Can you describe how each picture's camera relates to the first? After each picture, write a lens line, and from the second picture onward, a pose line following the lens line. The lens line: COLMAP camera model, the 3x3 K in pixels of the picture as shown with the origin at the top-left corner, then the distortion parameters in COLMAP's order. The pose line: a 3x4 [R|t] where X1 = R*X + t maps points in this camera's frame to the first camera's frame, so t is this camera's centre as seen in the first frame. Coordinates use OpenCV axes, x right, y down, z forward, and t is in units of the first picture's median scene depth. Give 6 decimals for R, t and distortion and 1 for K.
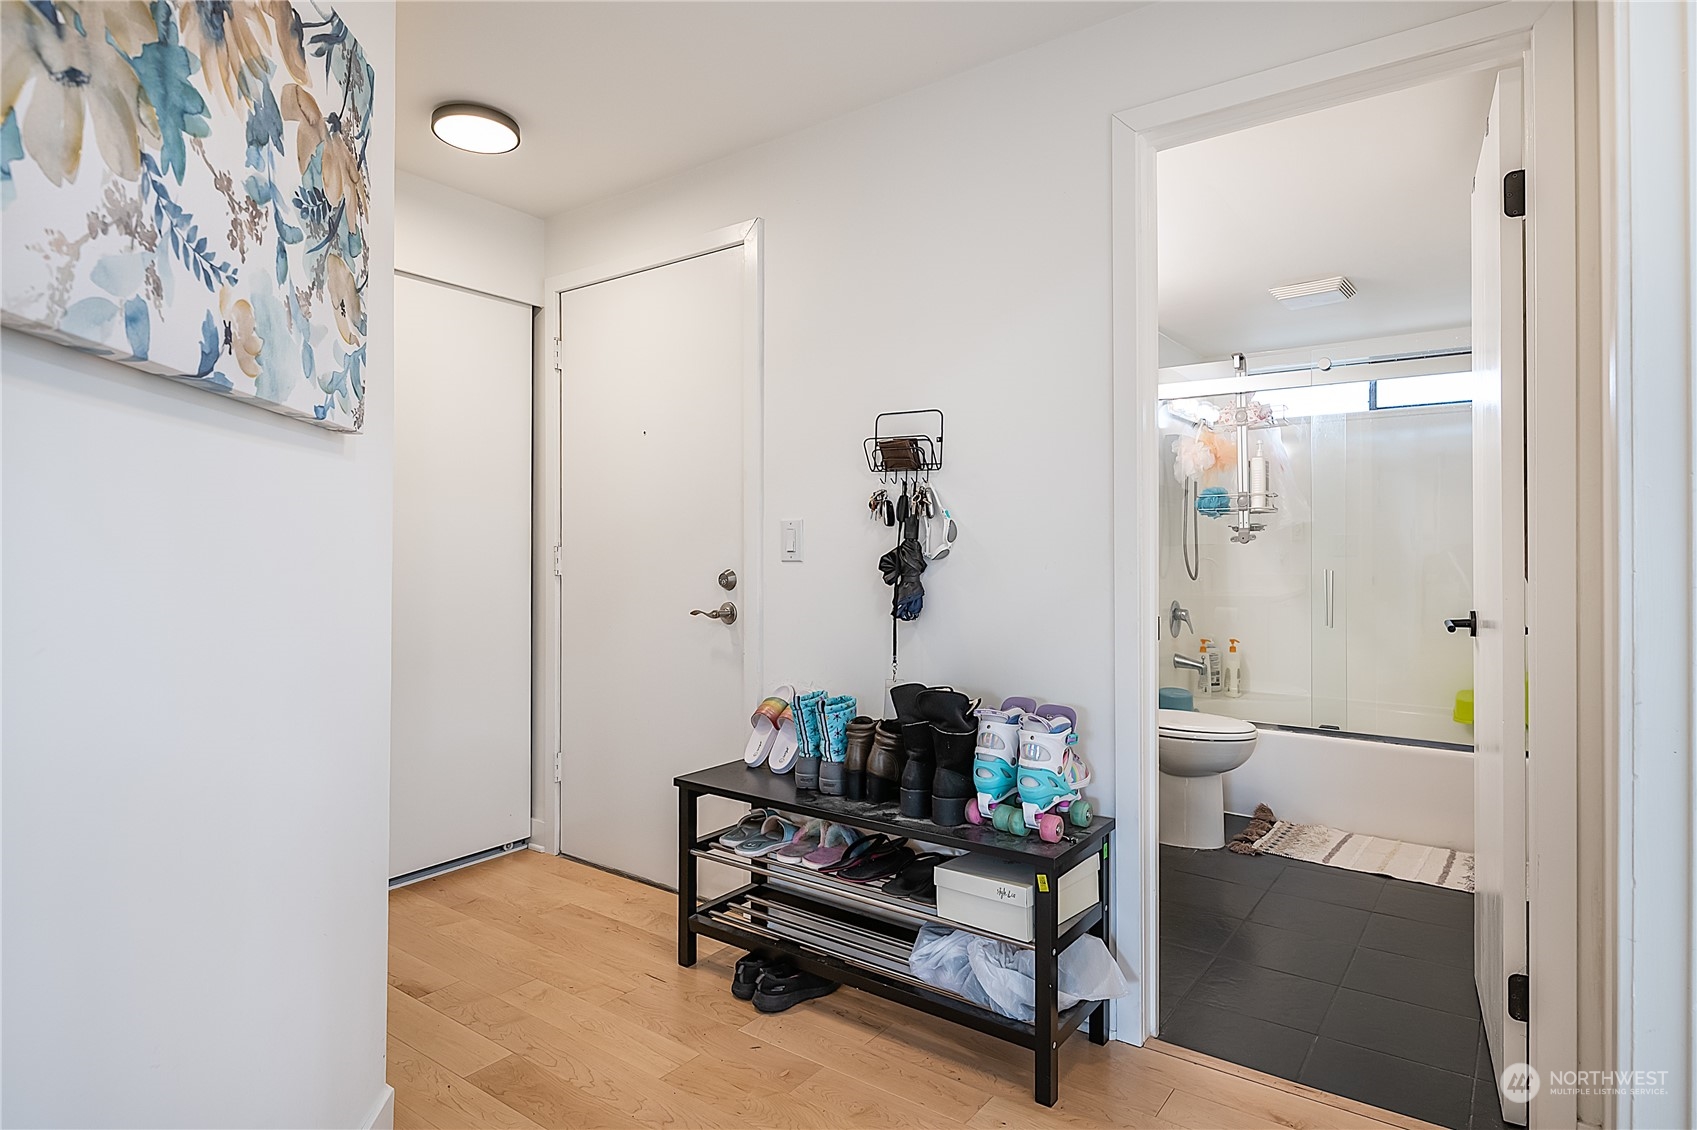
lens RADIAL K [[913.8, 0, 847.8], [0, 913.8, 559.6], [0, 0, 1]] dist [0.000813, -0.005073]
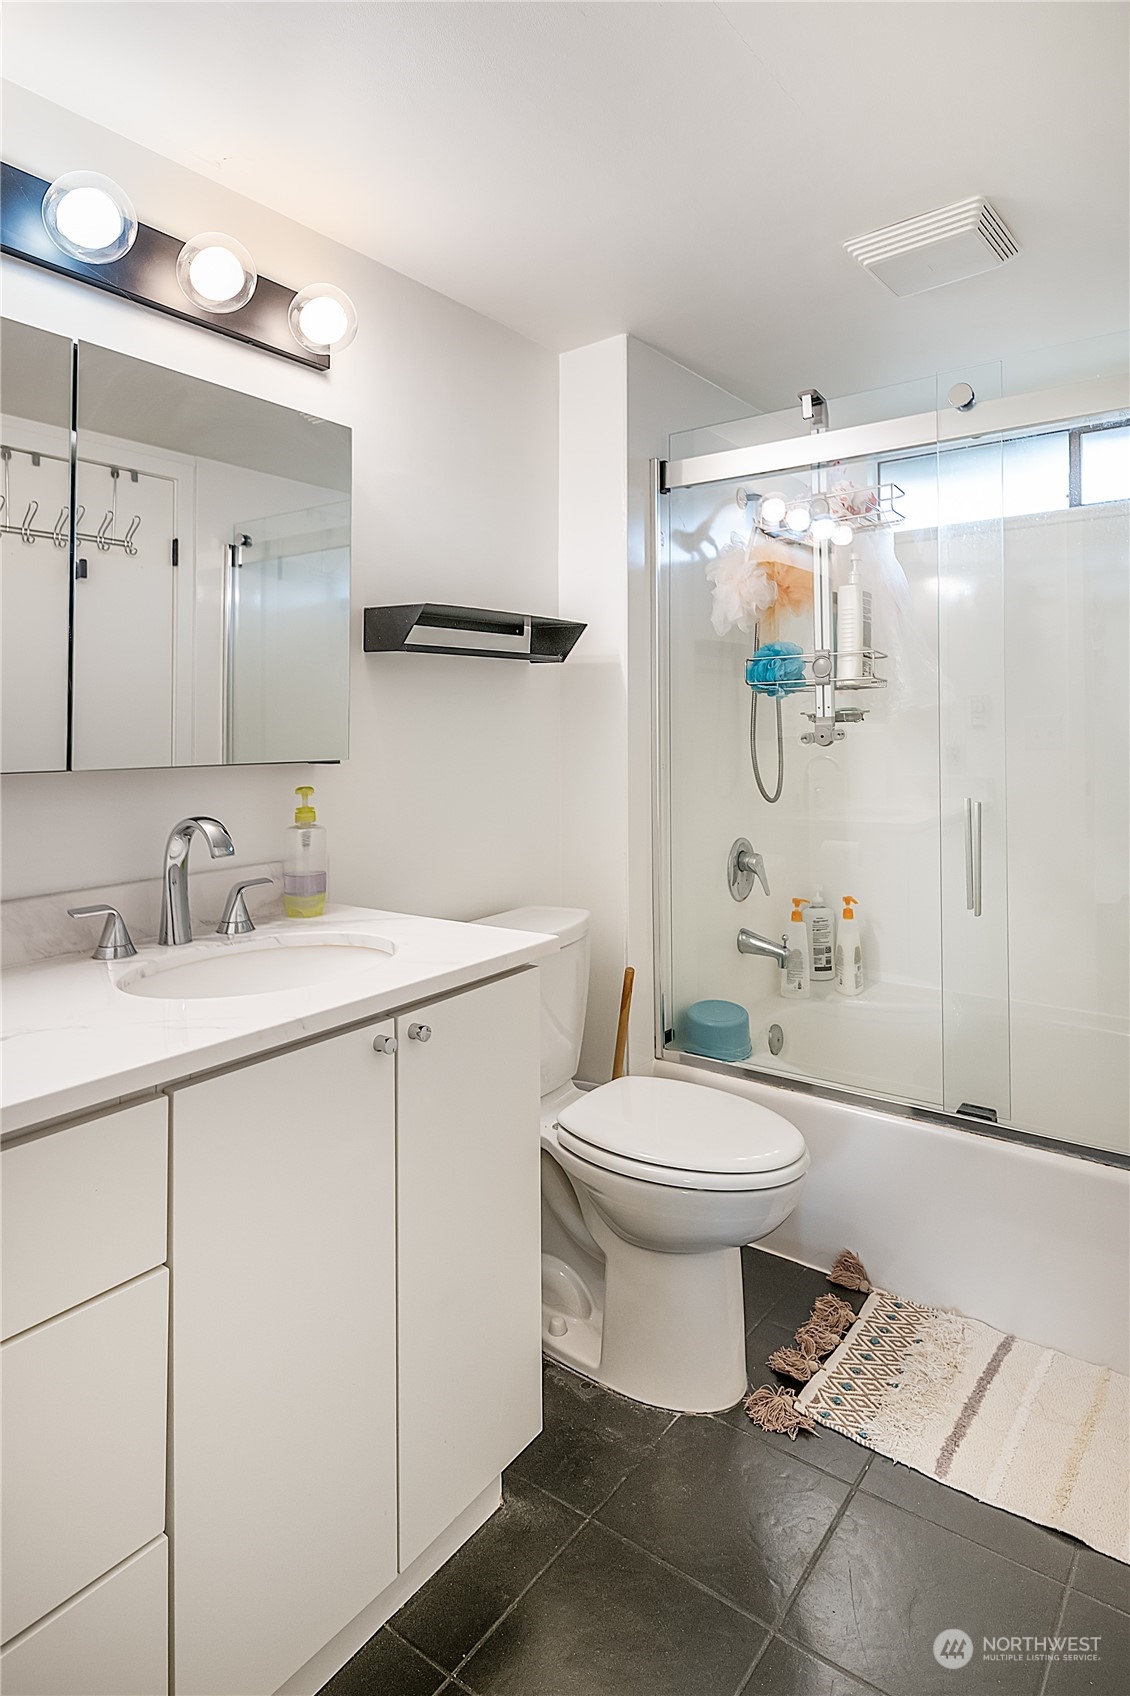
lens RADIAL K [[913.3, 0, 599.7], [0, 913.3, 726.9], [0, 0, 1]] dist [0.000813, -0.005073]
pose [[0.999948, -0.010105, -0.001237, 0.300922], [0.010104, 0.999948, -0.001293, -0.029394], [0.001250, 0.001281, 0.999998, 0.462691]]
